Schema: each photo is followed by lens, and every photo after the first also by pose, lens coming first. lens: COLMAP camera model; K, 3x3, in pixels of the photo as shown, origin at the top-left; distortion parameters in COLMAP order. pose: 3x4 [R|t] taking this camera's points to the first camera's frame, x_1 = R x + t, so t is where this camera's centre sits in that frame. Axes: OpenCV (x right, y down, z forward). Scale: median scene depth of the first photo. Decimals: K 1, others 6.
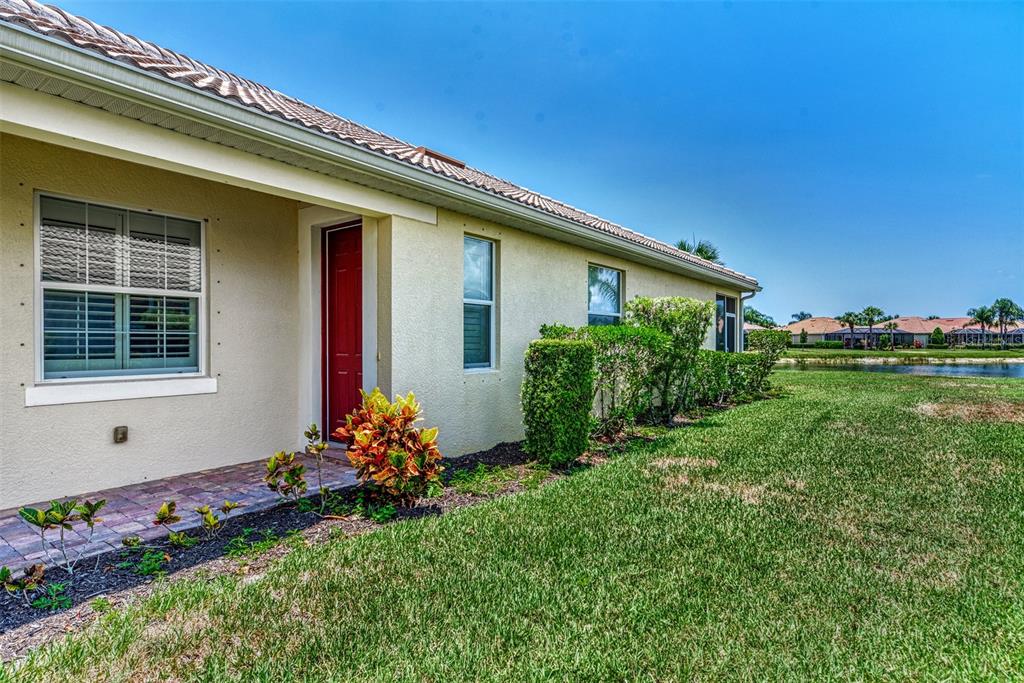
lens RADIAL K [[526.4, 0, 513.7], [0, 526.4, 344.6], [0, 0, 1]] dist [0.002205, 0.002996]
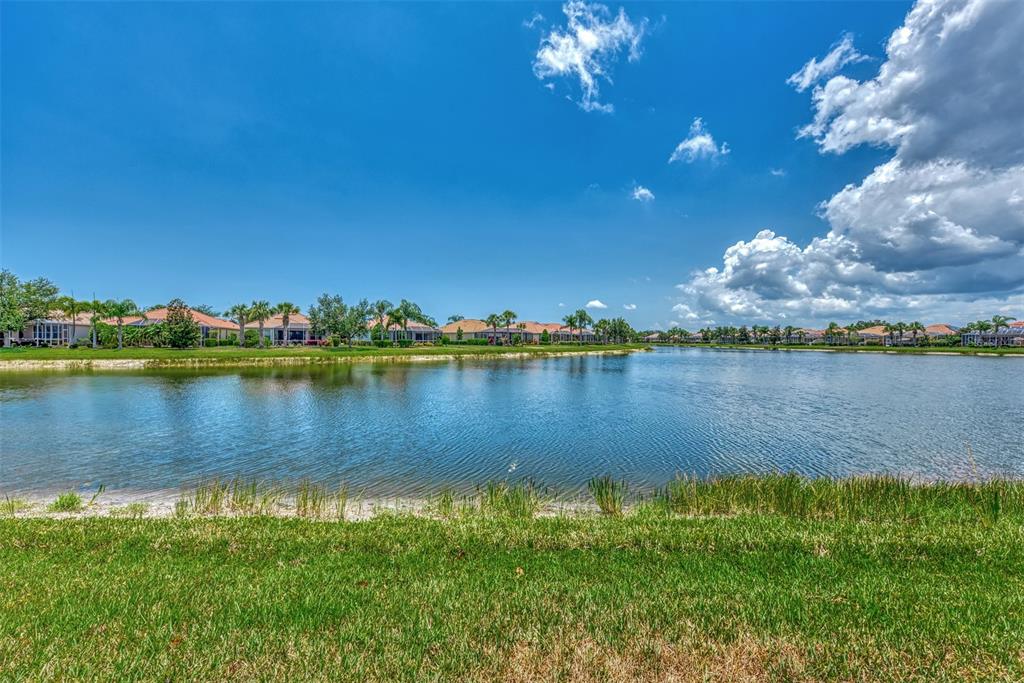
lens RADIAL K [[380.3, 0, 513.4], [0, 380.3, 341.3], [0, 0, 1]] dist [0.010231, -0.006413]
pose [[0.790350, 0.002732, 0.612649, 0.147643], [-0.001759, 0.999996, -0.002190, 0.000658], [-0.612653, 0.000653, 0.790352, 0.294104]]
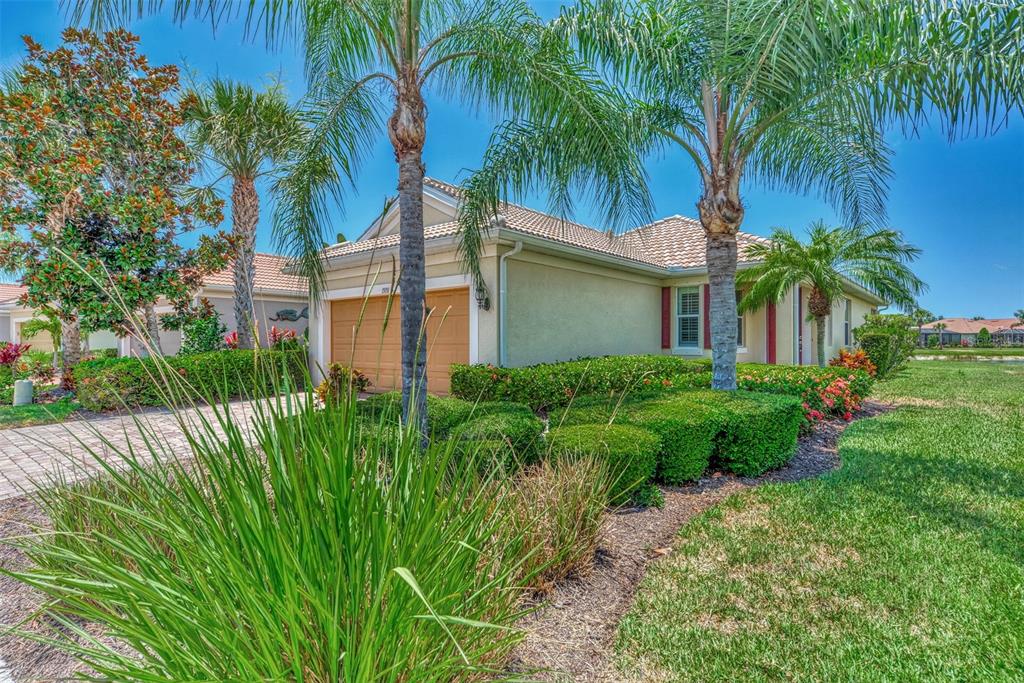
lens RADIAL K [[526.4, 0, 514.5], [0, 526.4, 343.5], [0, 0, 1]] dist [0.002205, 0.002996]
pose [[0.999036, -0.001186, -0.043875, -0.104259], [0.000968, 0.999987, -0.004993, 0.003934], [0.043881, 0.004946, 0.999025, -0.115366]]
